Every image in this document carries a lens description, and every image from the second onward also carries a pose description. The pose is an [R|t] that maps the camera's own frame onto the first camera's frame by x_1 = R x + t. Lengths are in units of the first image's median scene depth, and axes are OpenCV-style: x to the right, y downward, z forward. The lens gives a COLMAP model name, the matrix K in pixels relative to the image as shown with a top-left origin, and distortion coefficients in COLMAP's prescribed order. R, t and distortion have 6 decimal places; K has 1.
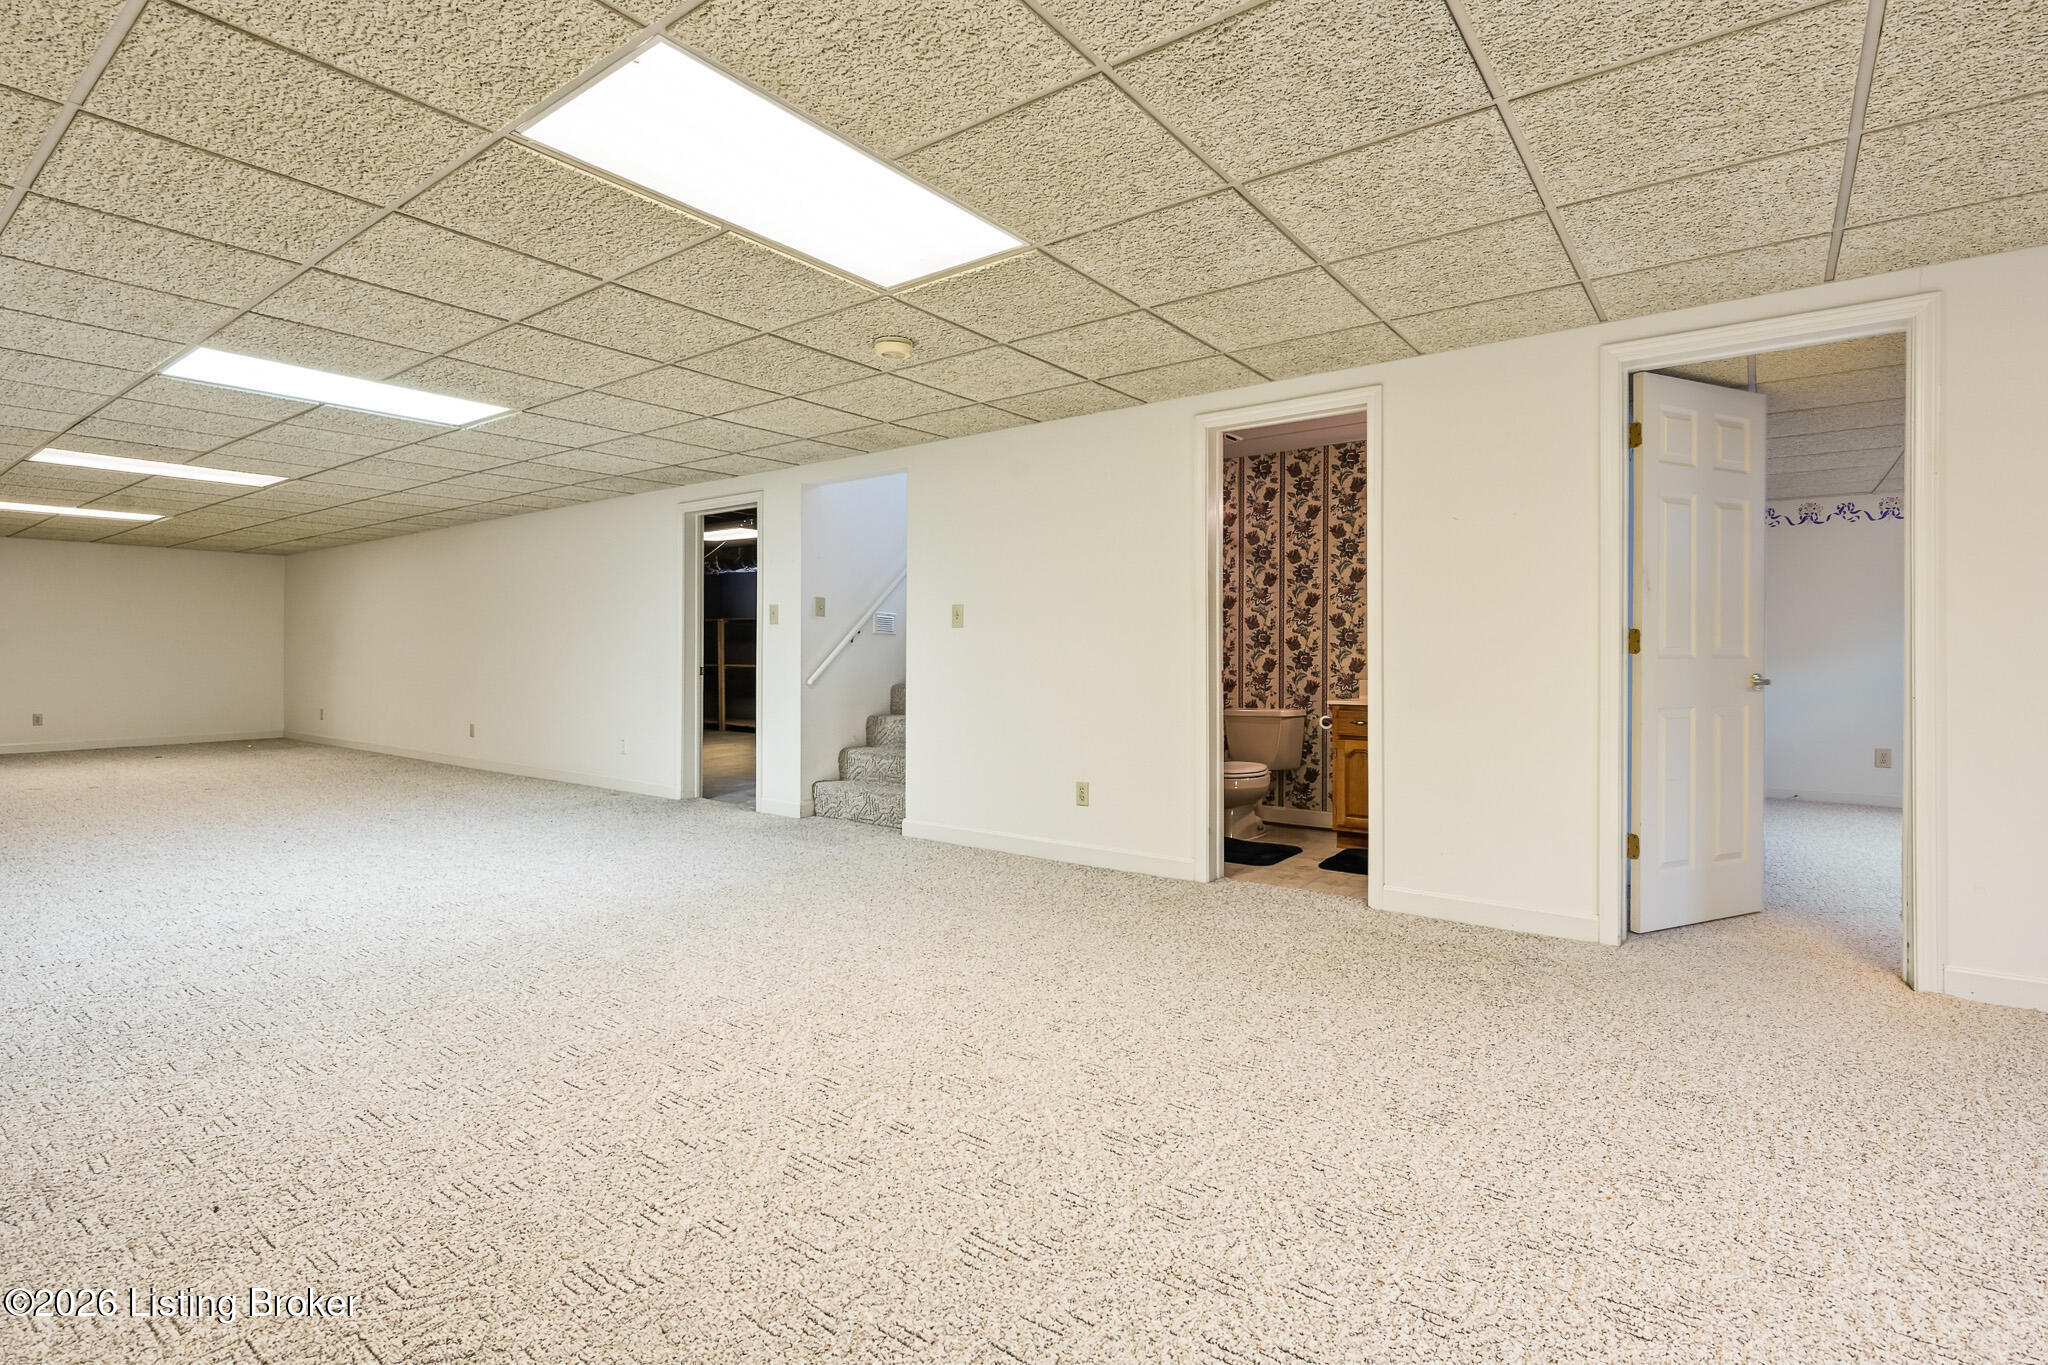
lens RADIAL K [[973.4, 0, 1027.2], [0, 973.4, 669.2], [0, 0, 1]] dist [-0.000558, -0.001968]
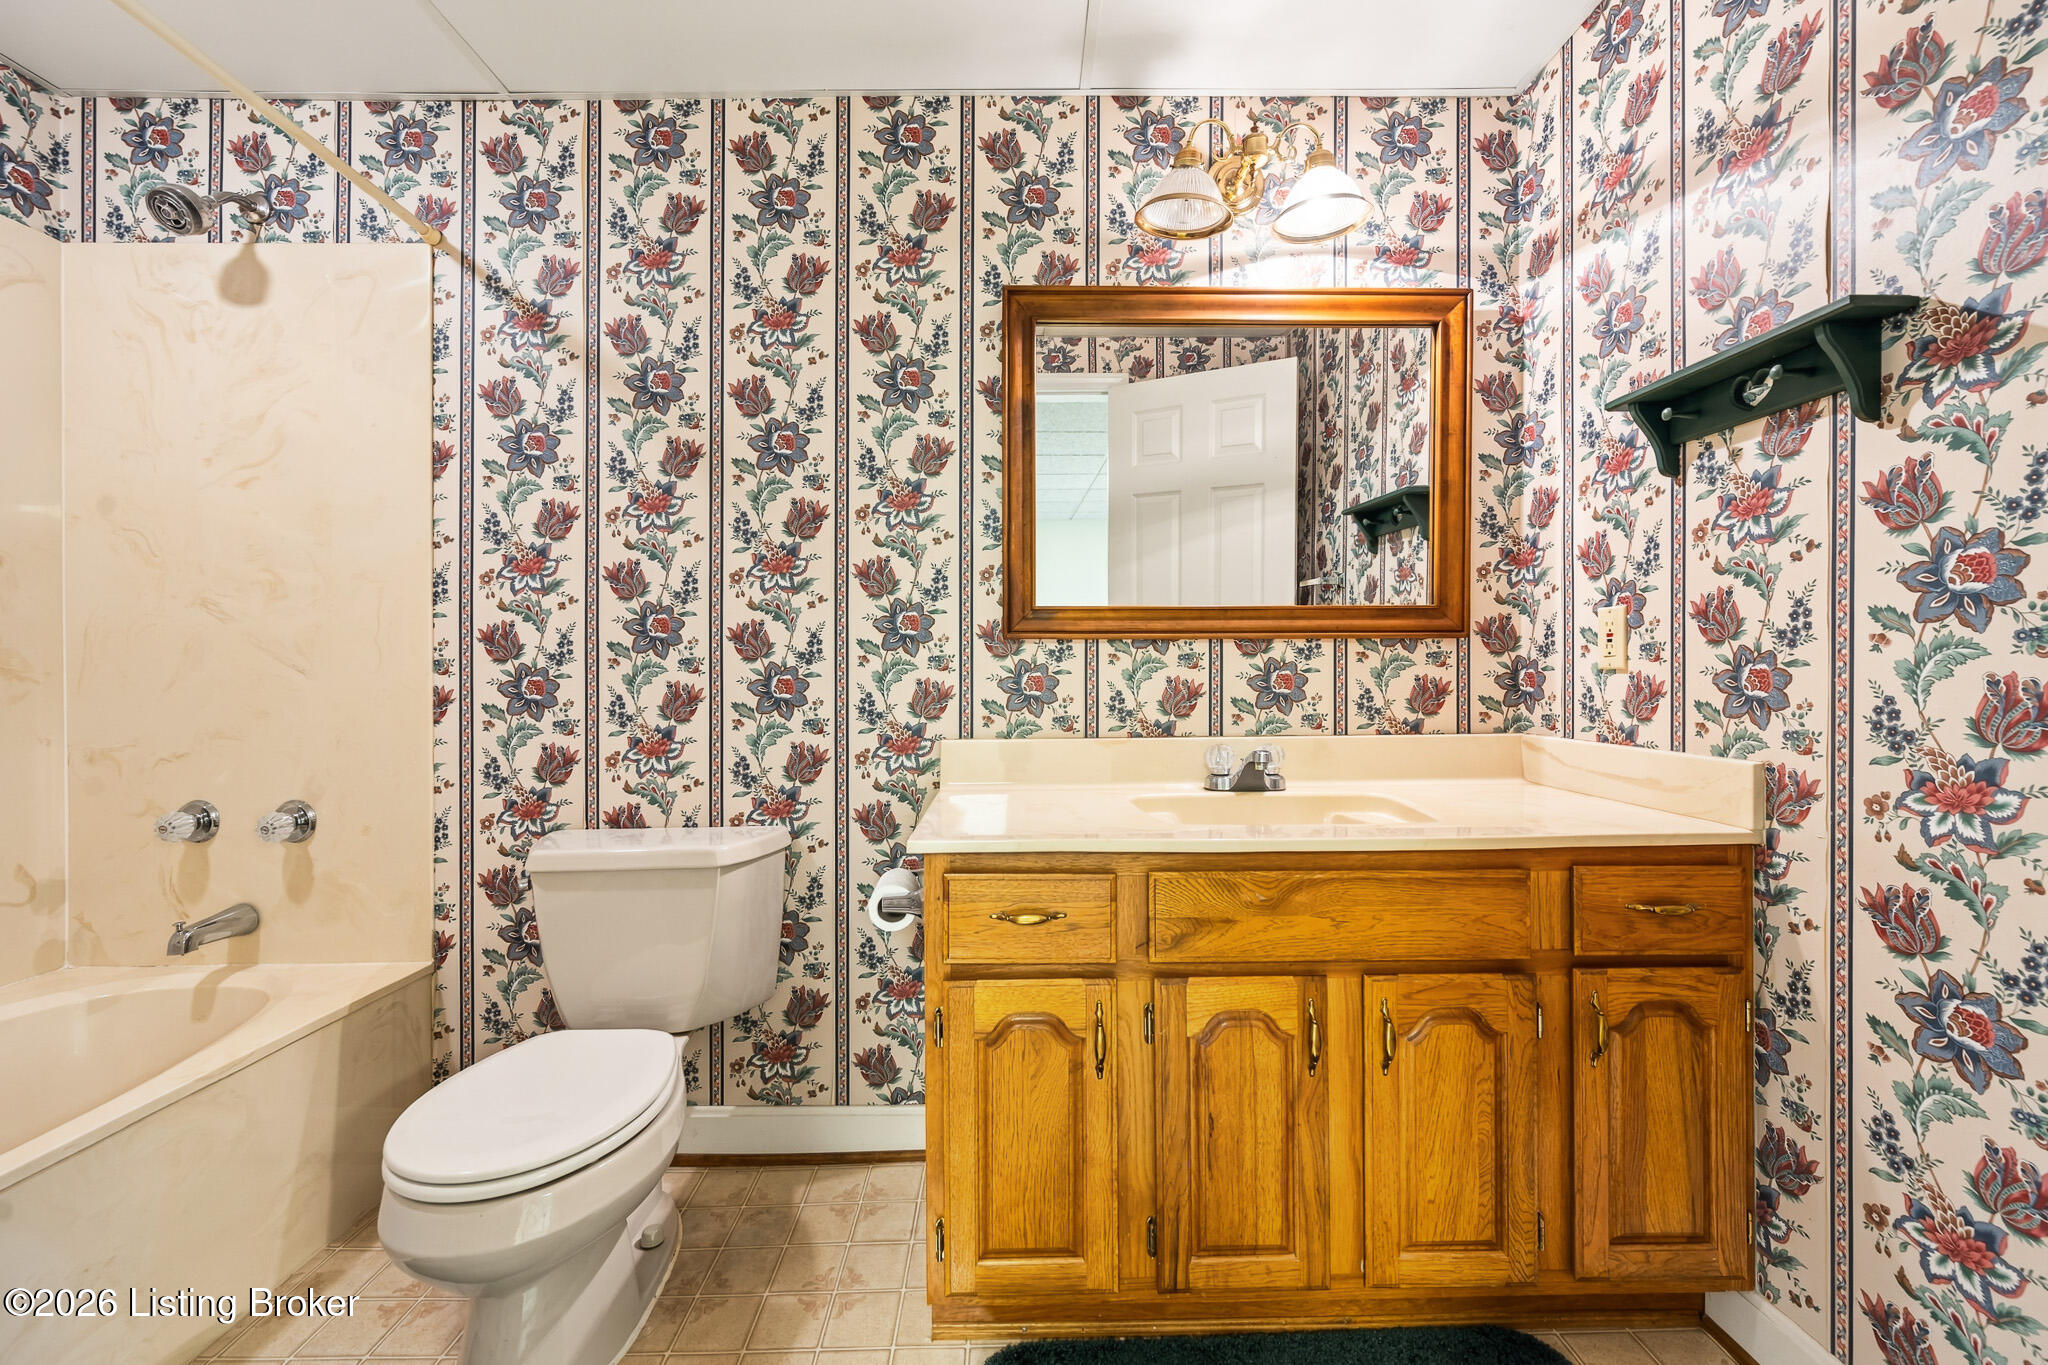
lens RADIAL K [[820.2, 0, 1031.7], [0, 820.2, 672.2], [0, 0, 1]] dist [-0.004688, 0.000376]
pose [[0.796593, -0.001791, 0.604513, 0.175016], [0.007197, 0.999953, -0.006521, -0.012323], [-0.604473, 0.009546, 0.796568, 0.703604]]
